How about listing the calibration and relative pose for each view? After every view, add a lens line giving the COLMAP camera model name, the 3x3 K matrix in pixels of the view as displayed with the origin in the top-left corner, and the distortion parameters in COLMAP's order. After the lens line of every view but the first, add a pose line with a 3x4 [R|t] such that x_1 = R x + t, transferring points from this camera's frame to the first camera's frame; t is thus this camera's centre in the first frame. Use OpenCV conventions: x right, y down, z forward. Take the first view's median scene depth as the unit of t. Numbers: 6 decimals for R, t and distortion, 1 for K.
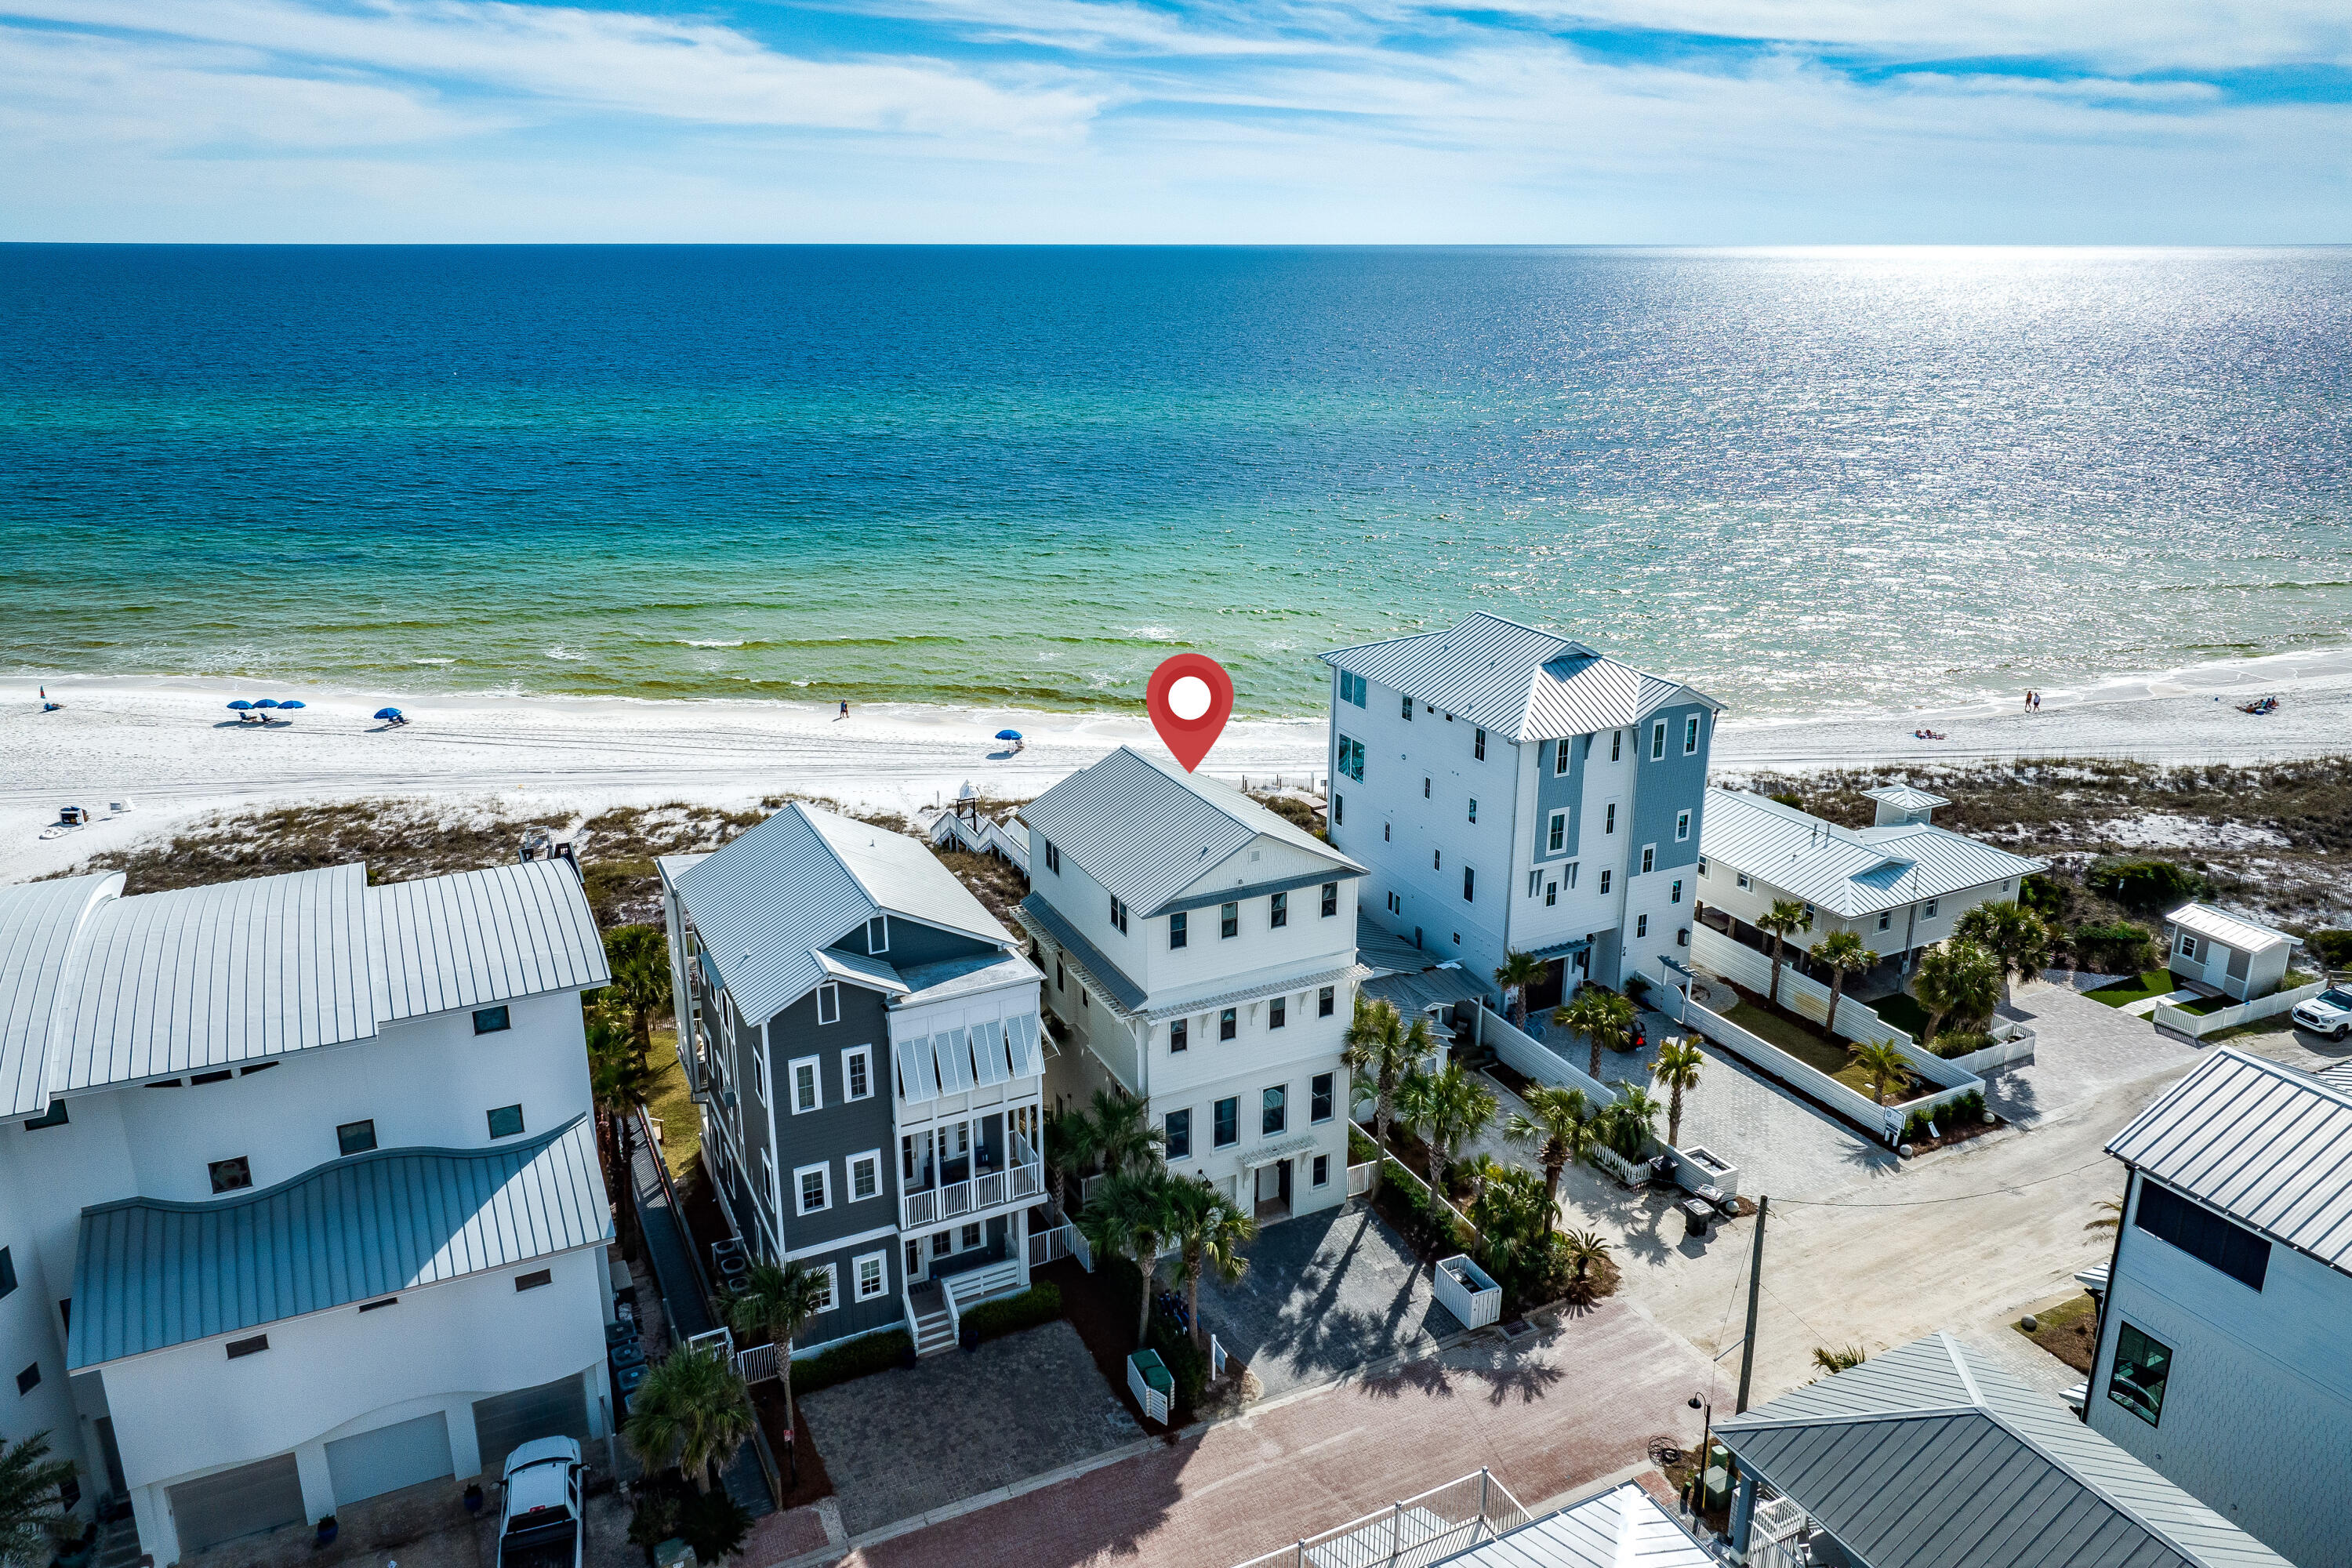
lens RADIAL K [[1598.9, 0, 1177.0], [0, 1598.9, 729.3], [0, 0, 1]] dist [-0.008852, 0.003894]
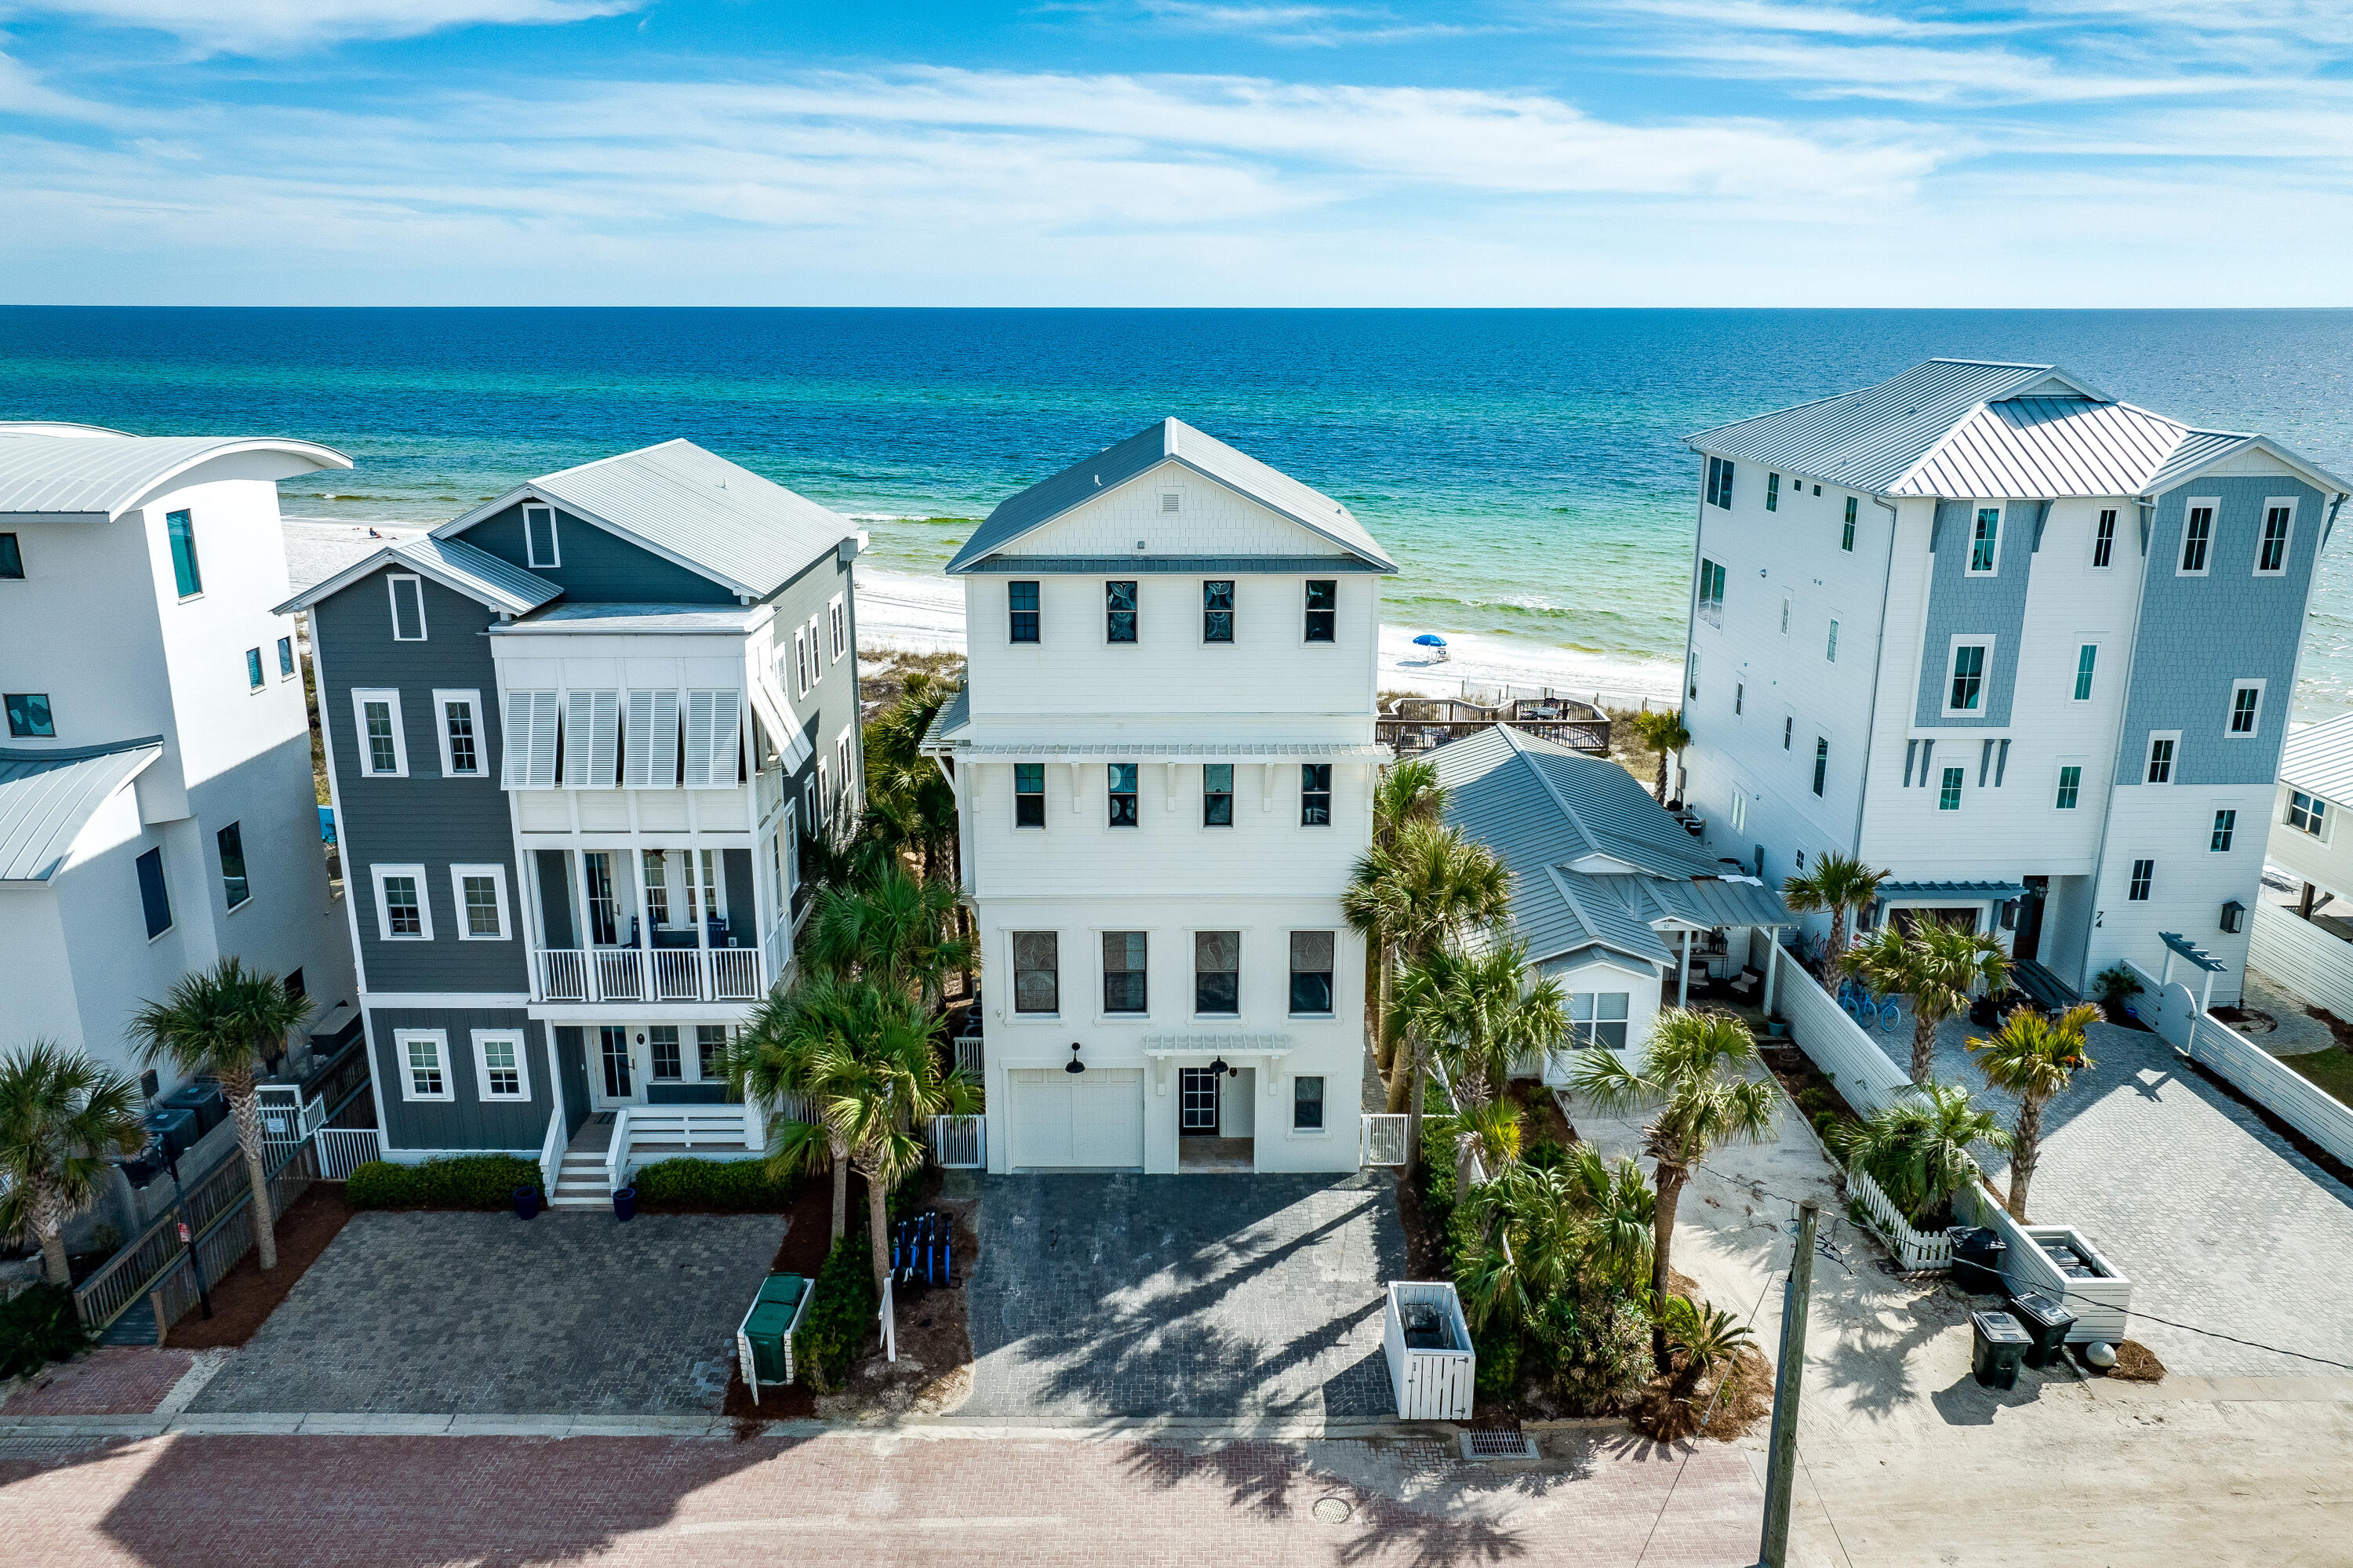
lens RADIAL K [[1622.9, 0, 1213.3], [0, 1622.9, 741.8], [0, 0, 1]] dist [-0.013499, 0.003155]
pose [[0.903806, 0.113401, -0.412644, 0.293722], [-0.125822, 0.992048, -0.002953, 0.154089], [0.409028, 0.054589, 0.910887, 0.445245]]
